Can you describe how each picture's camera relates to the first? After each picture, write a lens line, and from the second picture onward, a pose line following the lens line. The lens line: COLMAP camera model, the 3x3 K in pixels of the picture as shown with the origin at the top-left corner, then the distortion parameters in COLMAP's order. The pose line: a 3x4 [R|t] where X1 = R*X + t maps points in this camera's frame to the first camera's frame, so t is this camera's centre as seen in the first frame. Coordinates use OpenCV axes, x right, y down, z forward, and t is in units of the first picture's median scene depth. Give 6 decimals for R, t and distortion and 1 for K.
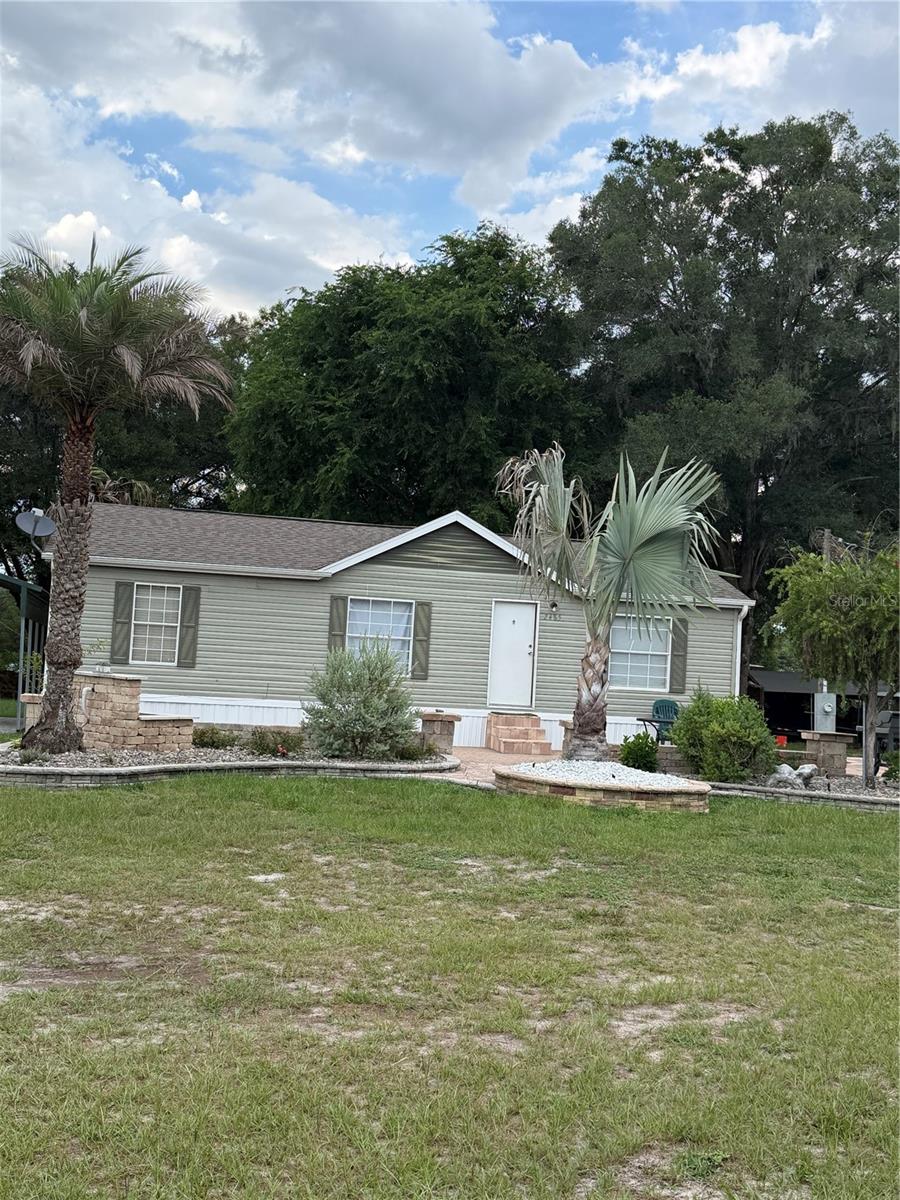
lens RADIAL K [[1375.2, 0, 448.6], [0, 1375.2, 601.5], [0, 0, 1]] dist [0.132164, 0.000000]
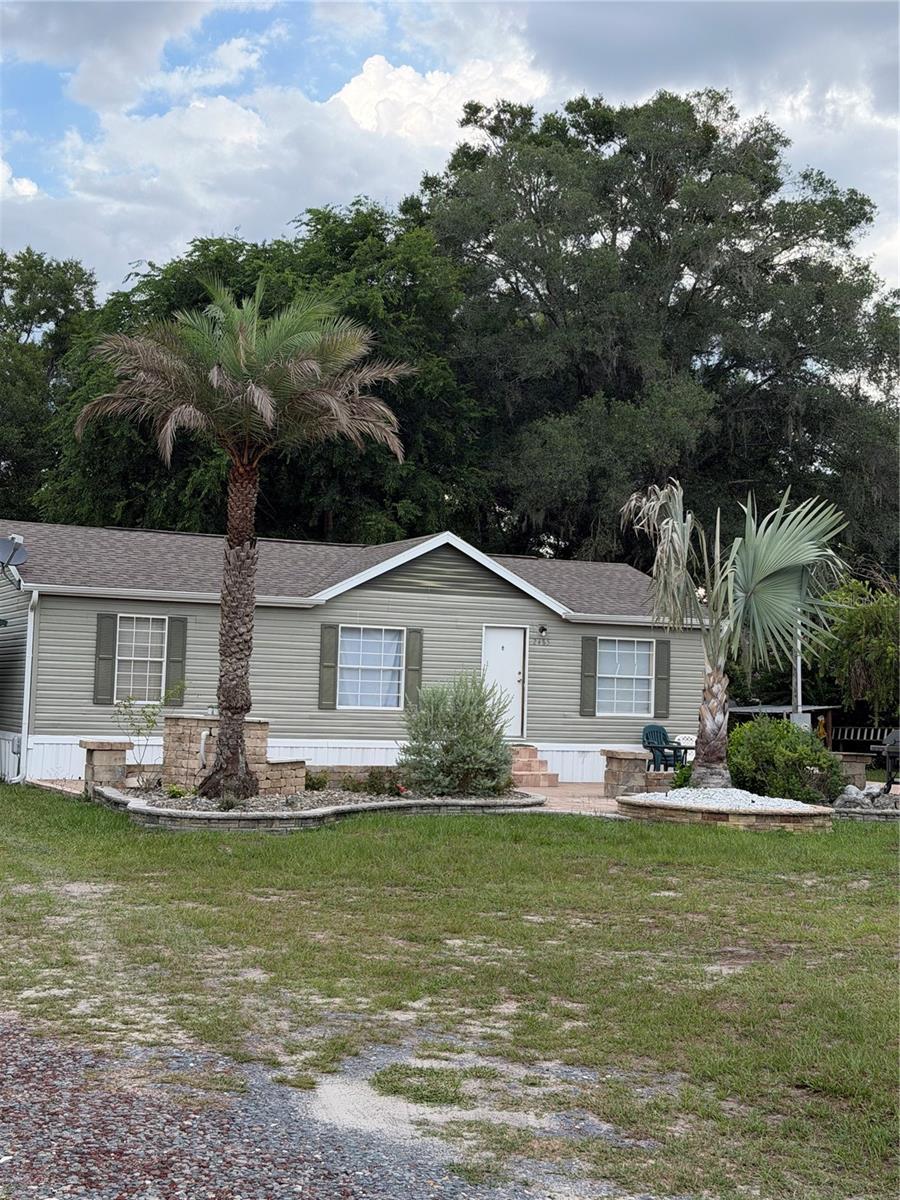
lens RADIAL K [[1700.8, 0, 450.6], [0, 1700.8, 604.3], [0, 0, 1]] dist [0.145529, 0.000000]
pose [[0.975832, -0.015397, 0.217980, -0.256498], [0.015278, 0.999881, 0.002231, -0.019397], [-0.217988, 0.001153, 0.975951, -0.143110]]
